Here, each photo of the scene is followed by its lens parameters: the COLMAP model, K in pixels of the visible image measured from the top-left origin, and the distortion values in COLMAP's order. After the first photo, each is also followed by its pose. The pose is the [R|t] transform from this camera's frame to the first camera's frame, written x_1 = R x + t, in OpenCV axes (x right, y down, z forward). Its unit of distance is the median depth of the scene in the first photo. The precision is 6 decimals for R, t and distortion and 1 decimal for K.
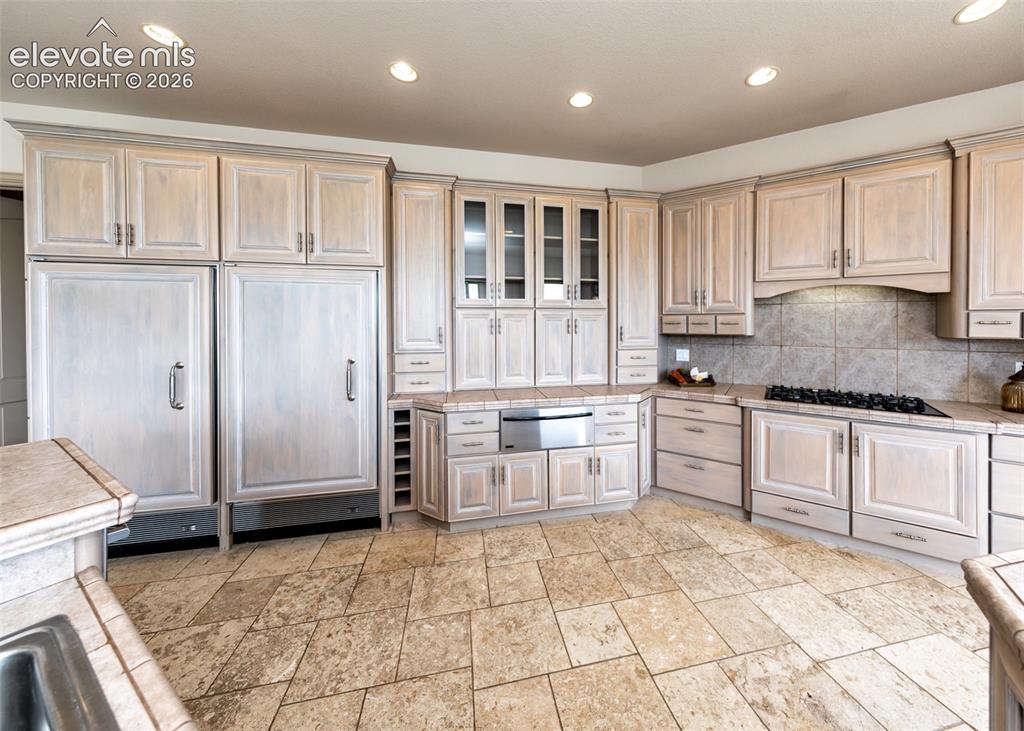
lens RADIAL K [[355.9, 0, 551.4], [0, 355.9, 322.1], [0, 0, 1]] dist [0.010868, -0.000767]
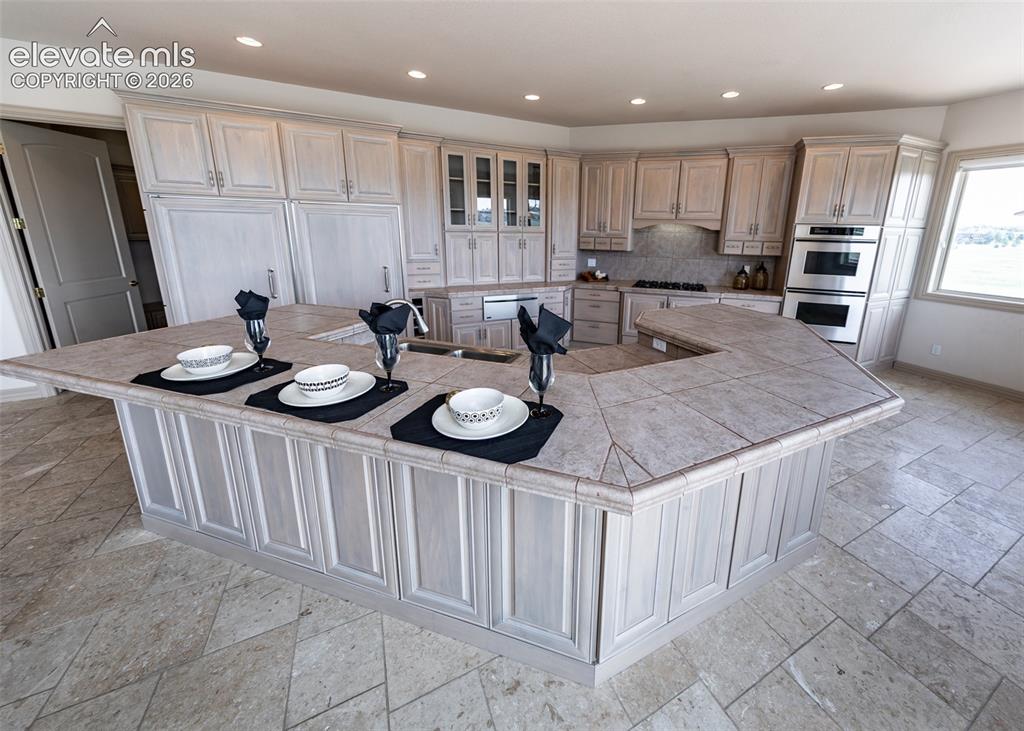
lens RADIAL K [[360.2, 0, 559.4], [0, 360.2, 297.8], [0, 0, 1]] dist [0.003851, -0.000353]
pose [[0.973150, -0.024792, 0.228834, -0.165653], [-0.019402, 0.981808, 0.188882, -0.063271], [-0.229354, -0.188250, 0.954965, -0.620541]]
